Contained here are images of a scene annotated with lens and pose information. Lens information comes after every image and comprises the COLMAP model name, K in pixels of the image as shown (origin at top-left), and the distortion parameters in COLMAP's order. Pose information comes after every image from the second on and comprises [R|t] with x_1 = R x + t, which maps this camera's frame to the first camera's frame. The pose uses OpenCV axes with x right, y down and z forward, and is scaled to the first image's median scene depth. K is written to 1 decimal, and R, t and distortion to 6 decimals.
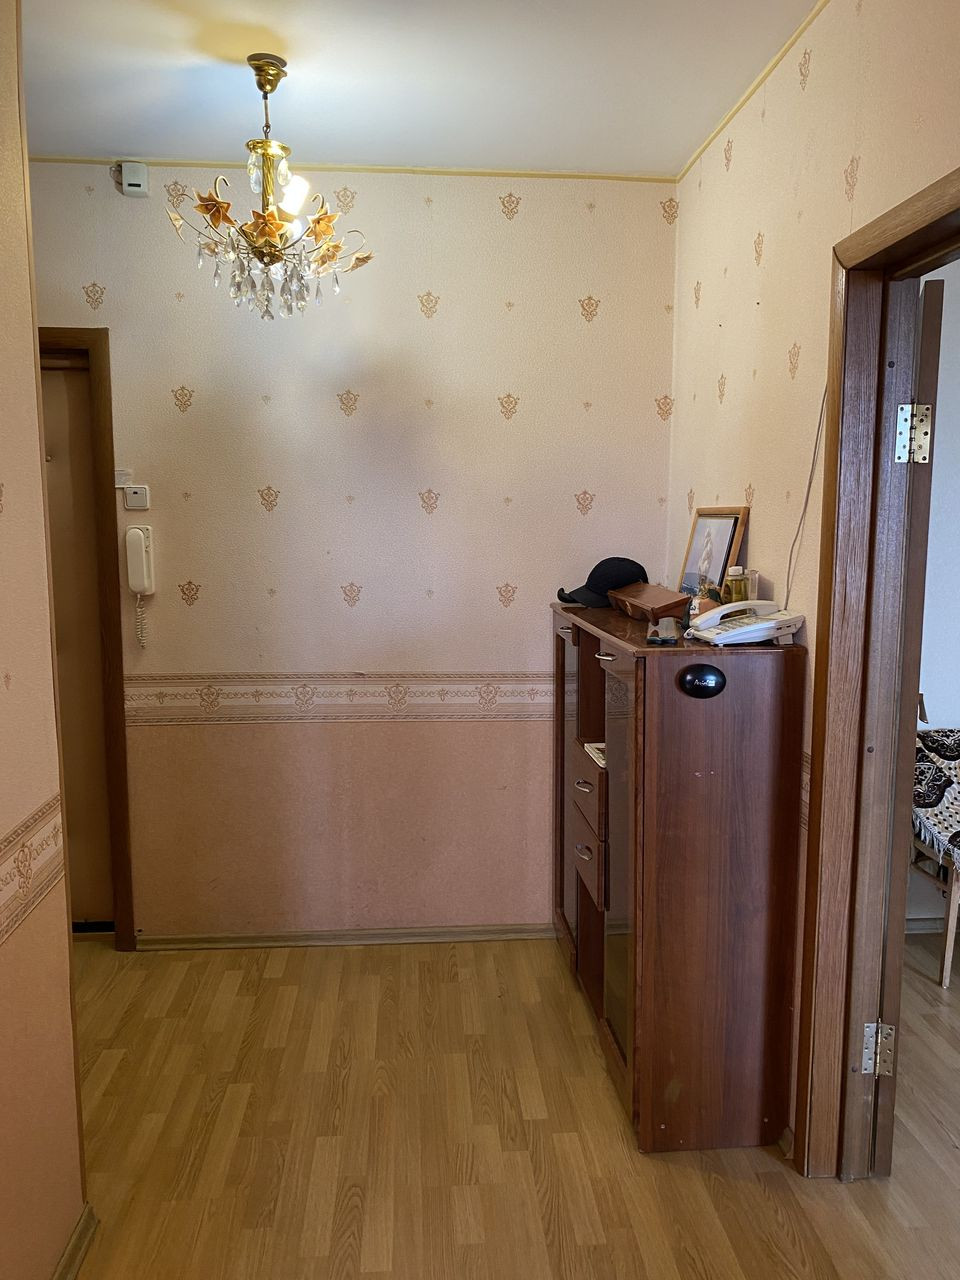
lens RADIAL K [[969.1, 0, 489.3], [0, 969.1, 642.4], [0, 0, 1]] dist [0.049474, -0.078703]
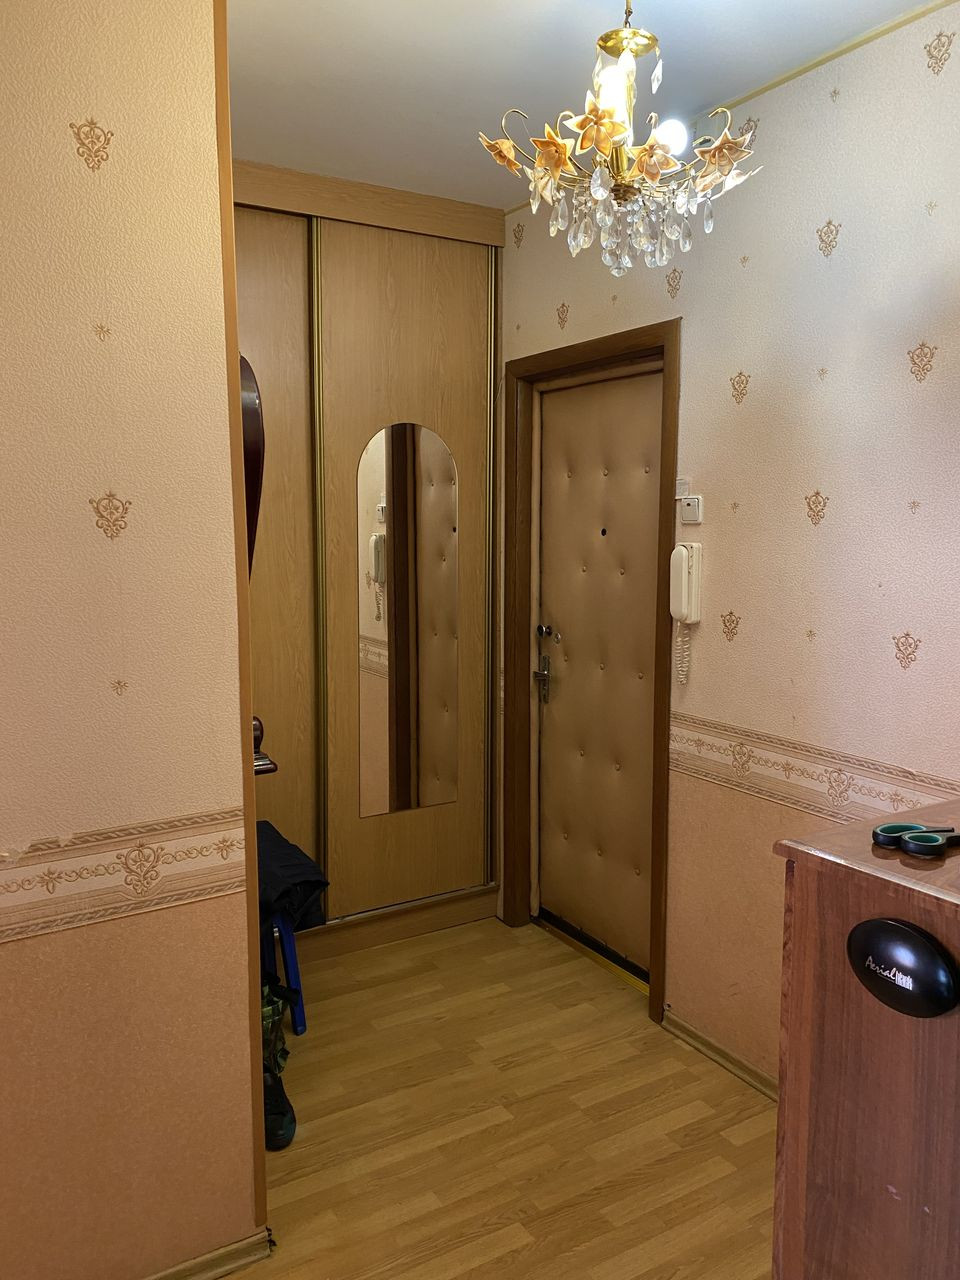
lens RADIAL K [[969.1, 0, 482.8], [0, 969.1, 632.4], [0, 0, 1]] dist [0.049474, -0.078703]
pose [[0.455560, 0.099990, -0.884572, 0.315118], [-0.120232, 0.991478, 0.050153, -0.060731], [0.882048, 0.083506, 0.463700, 0.438744]]
